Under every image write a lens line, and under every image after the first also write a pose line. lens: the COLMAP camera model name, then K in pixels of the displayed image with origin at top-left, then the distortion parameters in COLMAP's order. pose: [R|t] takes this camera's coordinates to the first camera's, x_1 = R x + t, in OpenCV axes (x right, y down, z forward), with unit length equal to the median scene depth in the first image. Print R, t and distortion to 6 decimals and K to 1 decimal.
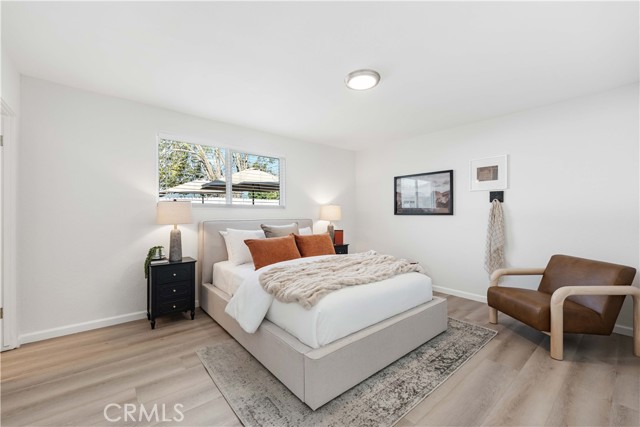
lens RADIAL K [[262.4, 0, 316.0], [0, 262.4, 211.3], [0, 0, 1]] dist [-0.000035, -0.000047]
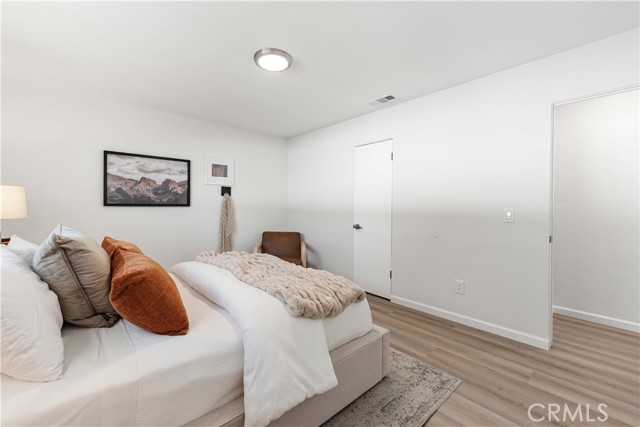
lens RADIAL K [[262.2, 0, 316.9], [0, 262.2, 205.0], [0, 0, 1]] dist [0.000150, -0.000098]
pose [[-0.047037, 0.002568, 0.998890, -0.479477], [-0.015382, 0.999876, -0.003295, 0.005099], [-0.998775, -0.015520, -0.046991, 0.567965]]
